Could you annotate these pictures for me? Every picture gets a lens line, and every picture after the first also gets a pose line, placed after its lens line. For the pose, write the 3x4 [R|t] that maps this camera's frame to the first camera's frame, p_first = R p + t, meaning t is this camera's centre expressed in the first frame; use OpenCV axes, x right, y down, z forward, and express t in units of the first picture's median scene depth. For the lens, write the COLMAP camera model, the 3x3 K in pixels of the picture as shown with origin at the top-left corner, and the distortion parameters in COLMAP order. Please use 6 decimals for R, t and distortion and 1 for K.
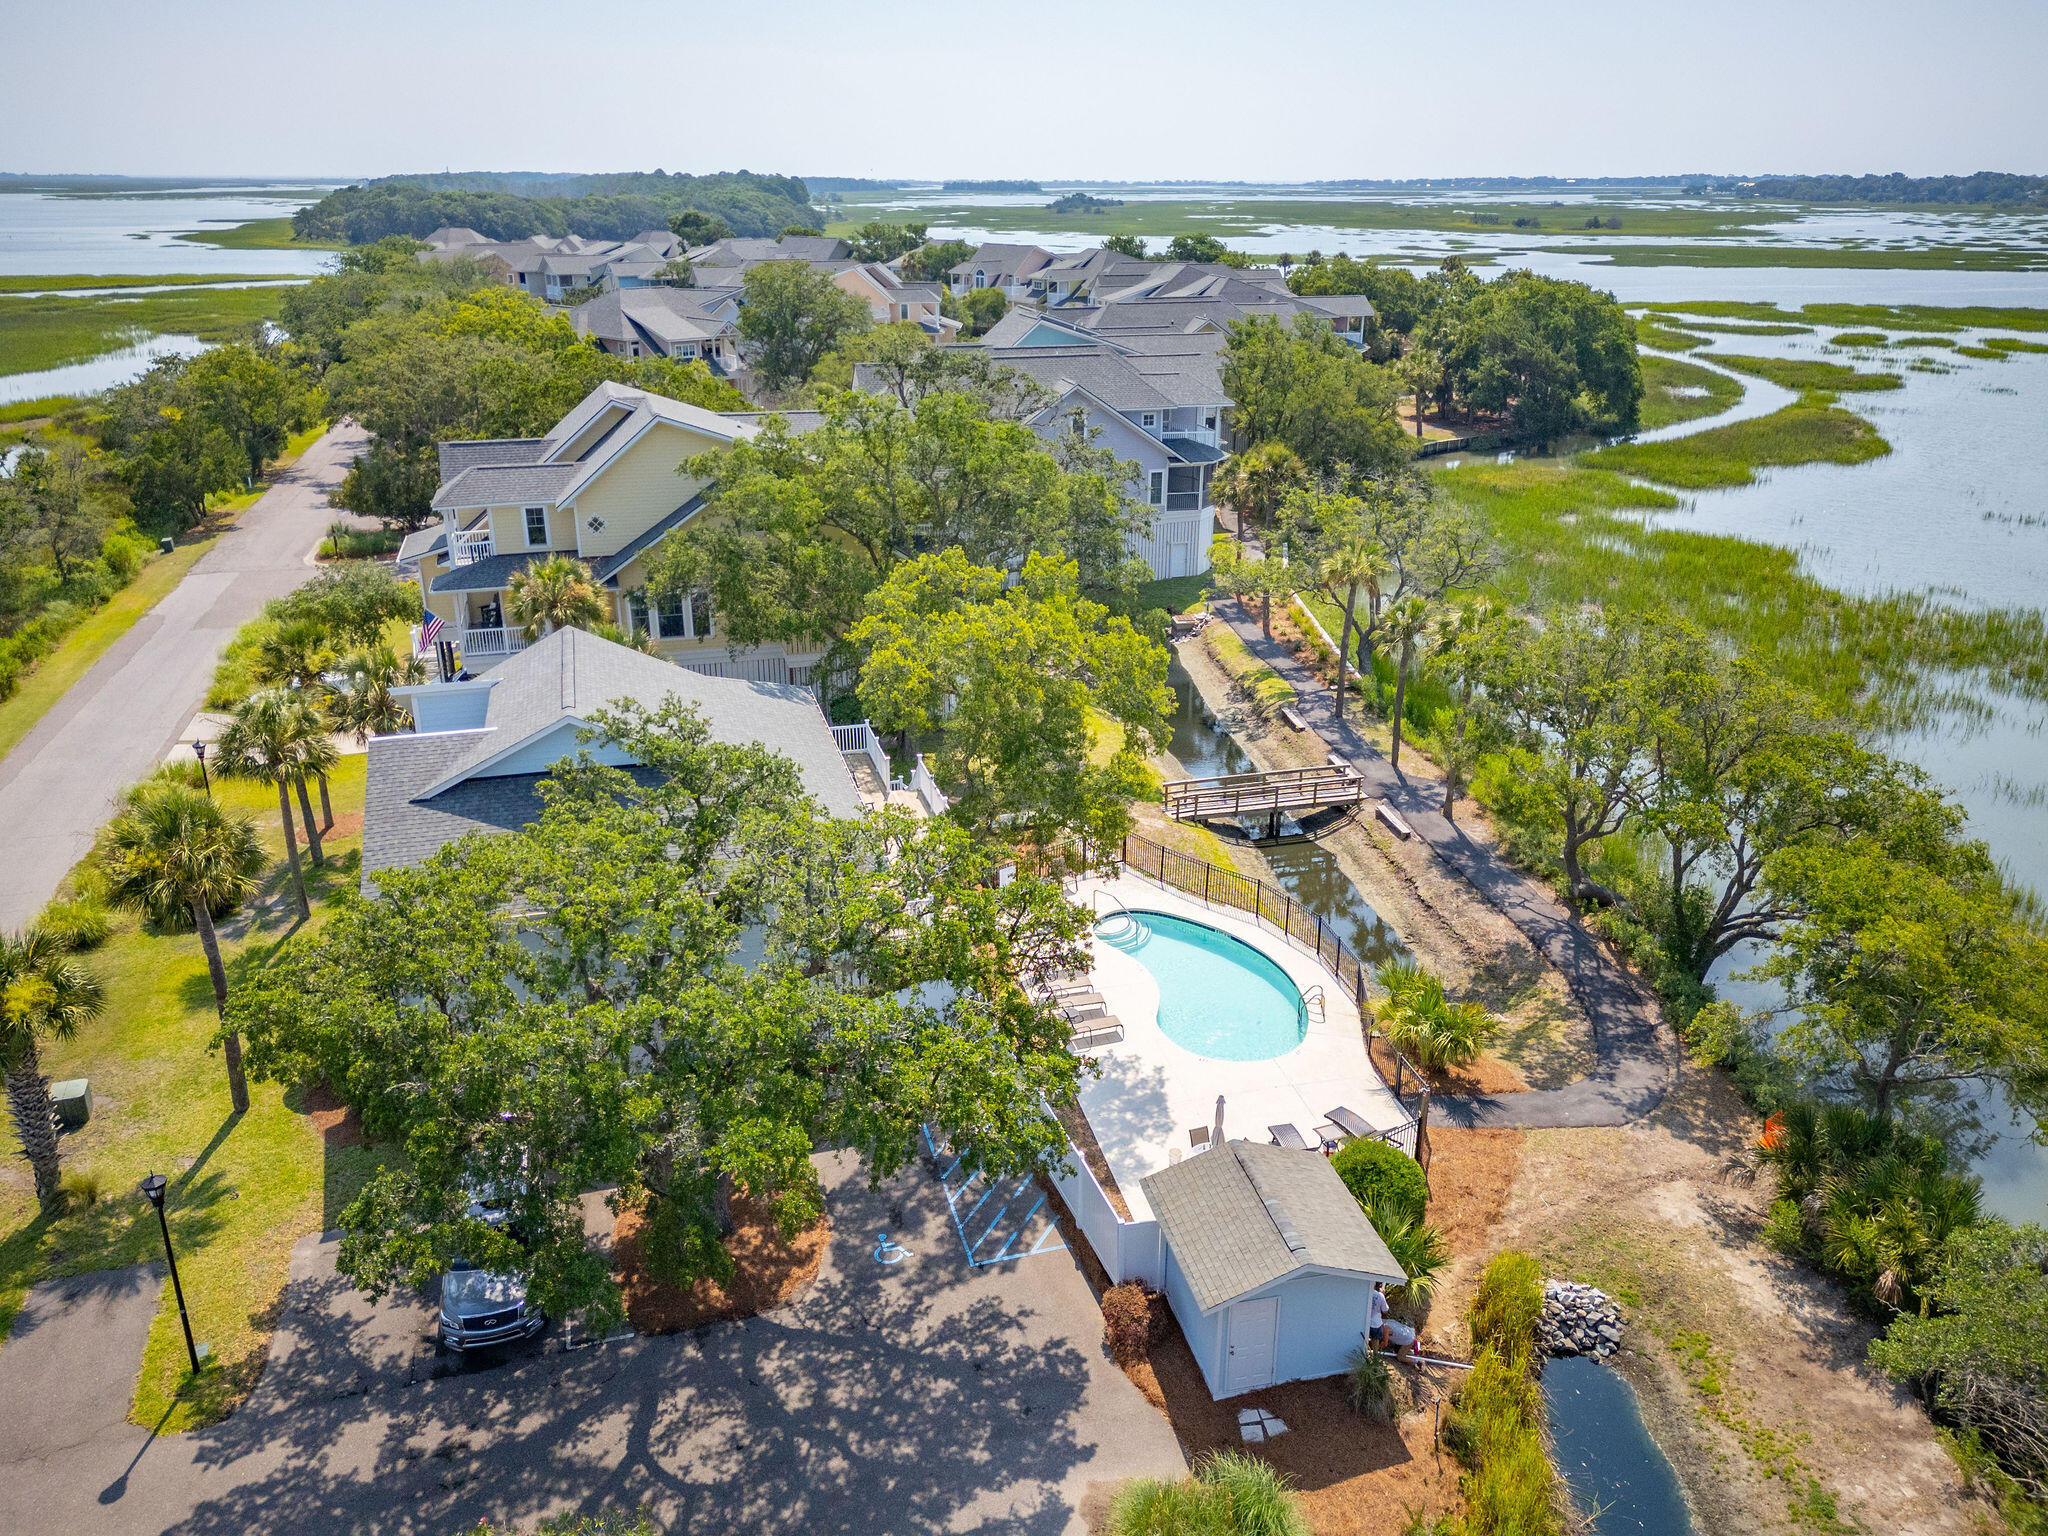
lens RADIAL K [[1442.7, 0, 1023.2], [0, 1442.7, 773.2], [0, 0, 1]] dist [0.062720, -0.053207]
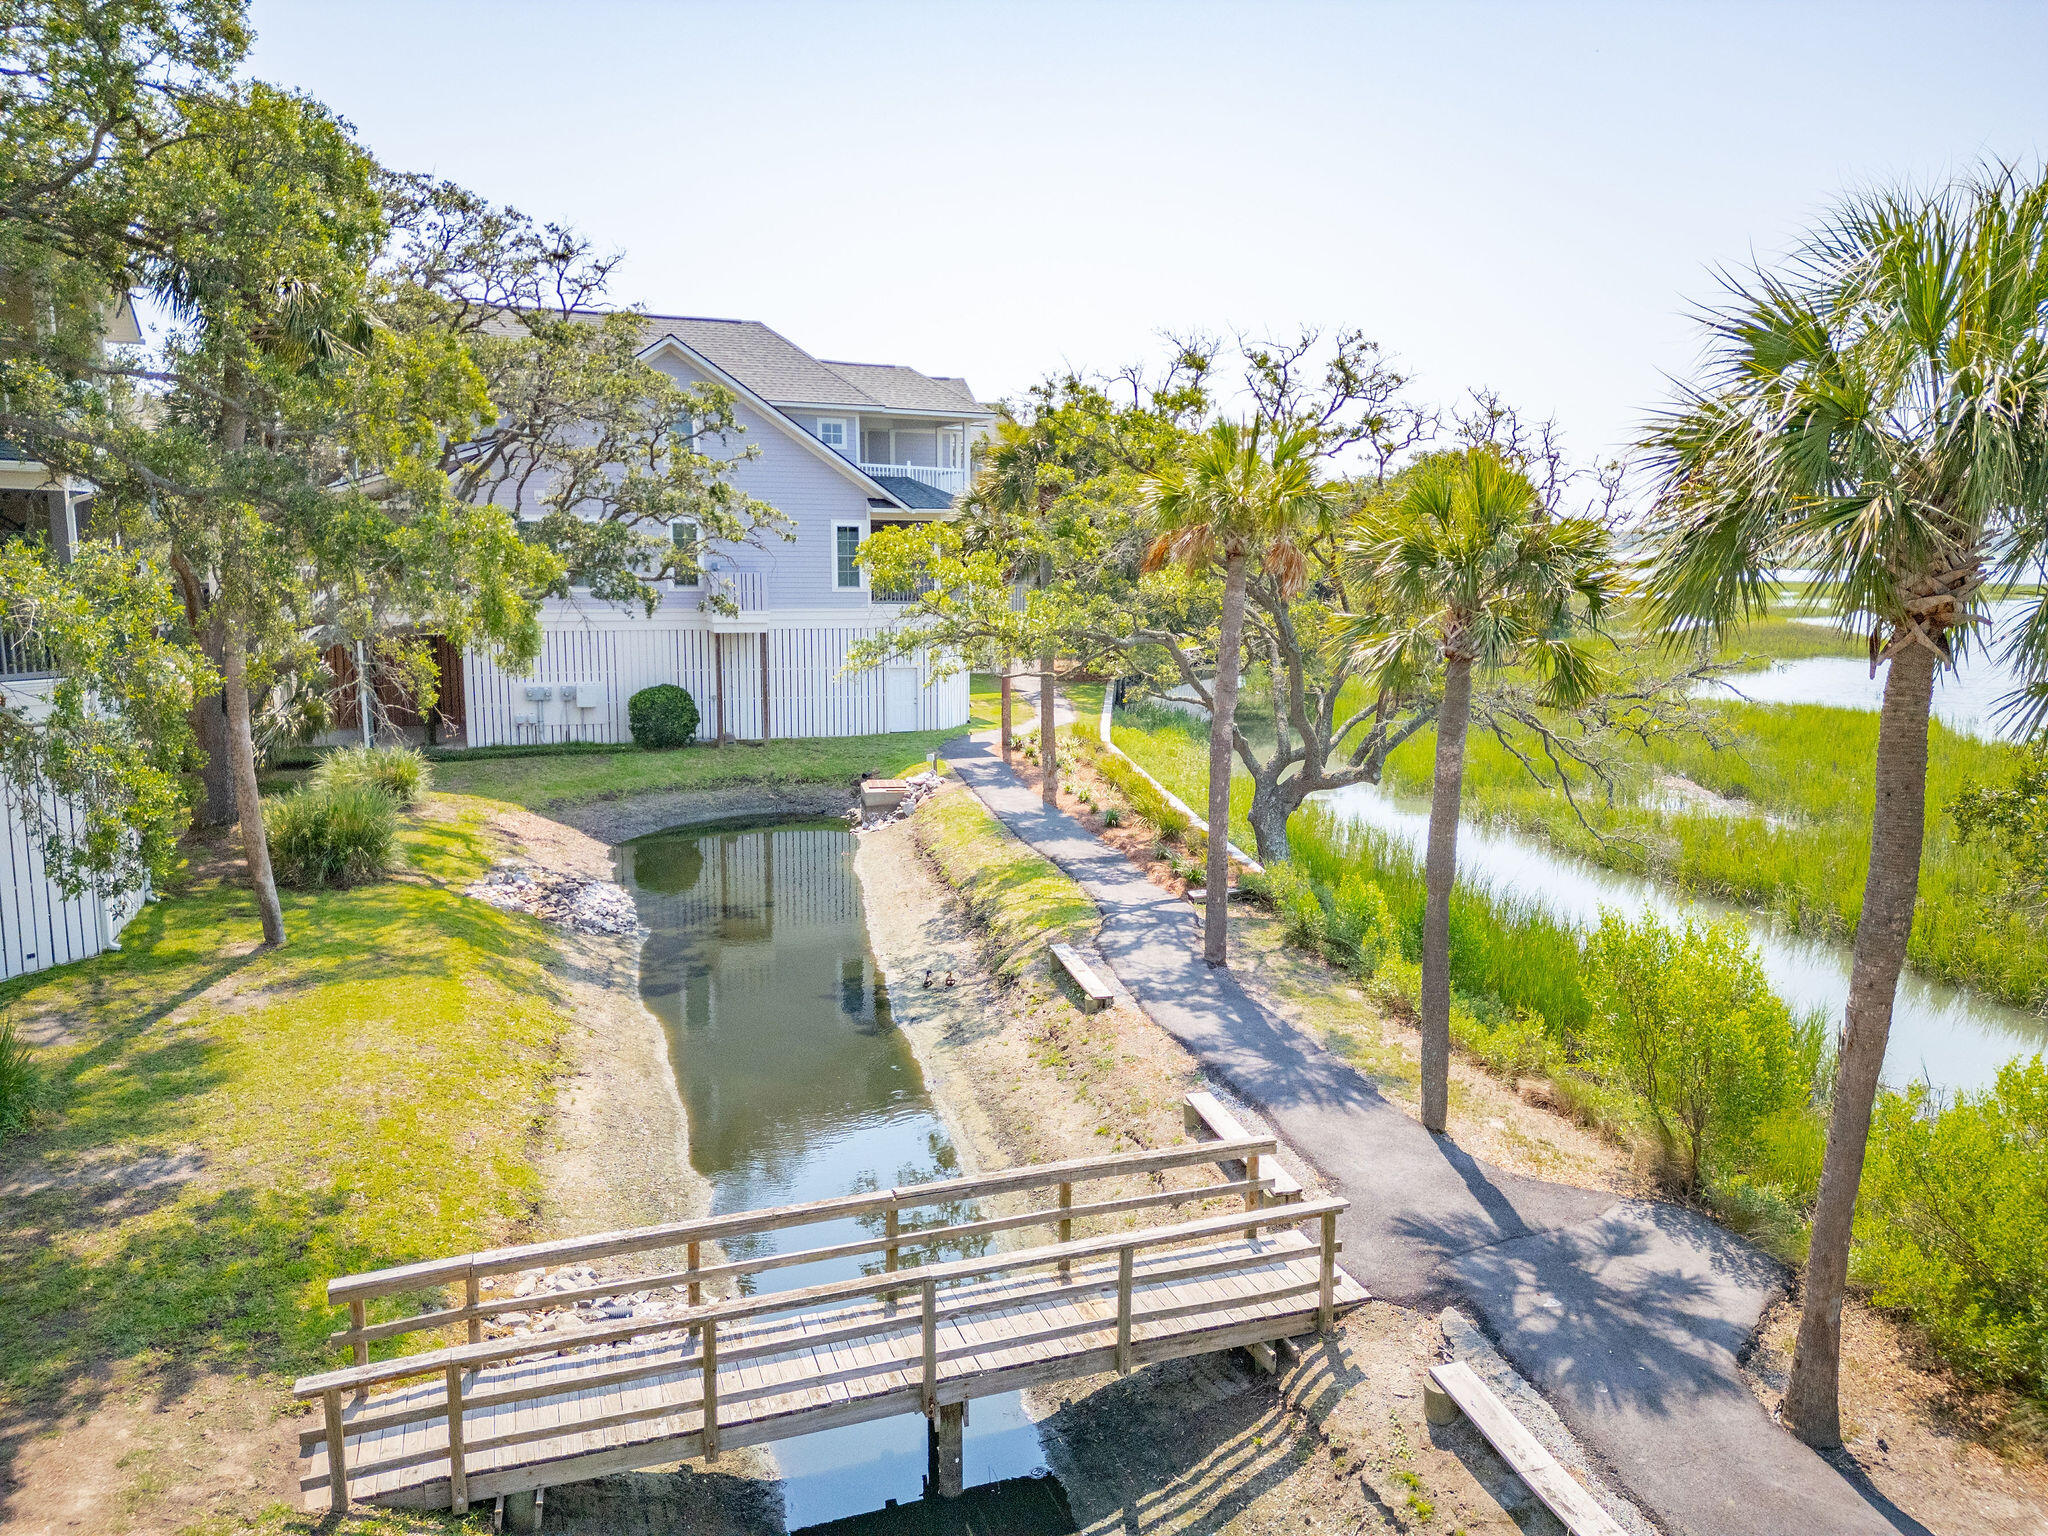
lens RADIAL K [[1442.7, 0, 1019.1], [0, 1442.7, 763.6], [0, 0, 1]] dist [0.062720, -0.053207]
pose [[0.996299, -0.002310, 0.085920, 0.138724], [0.020715, 0.976624, -0.213956, -0.013451], [-0.083417, 0.214944, 0.973057, 0.642938]]
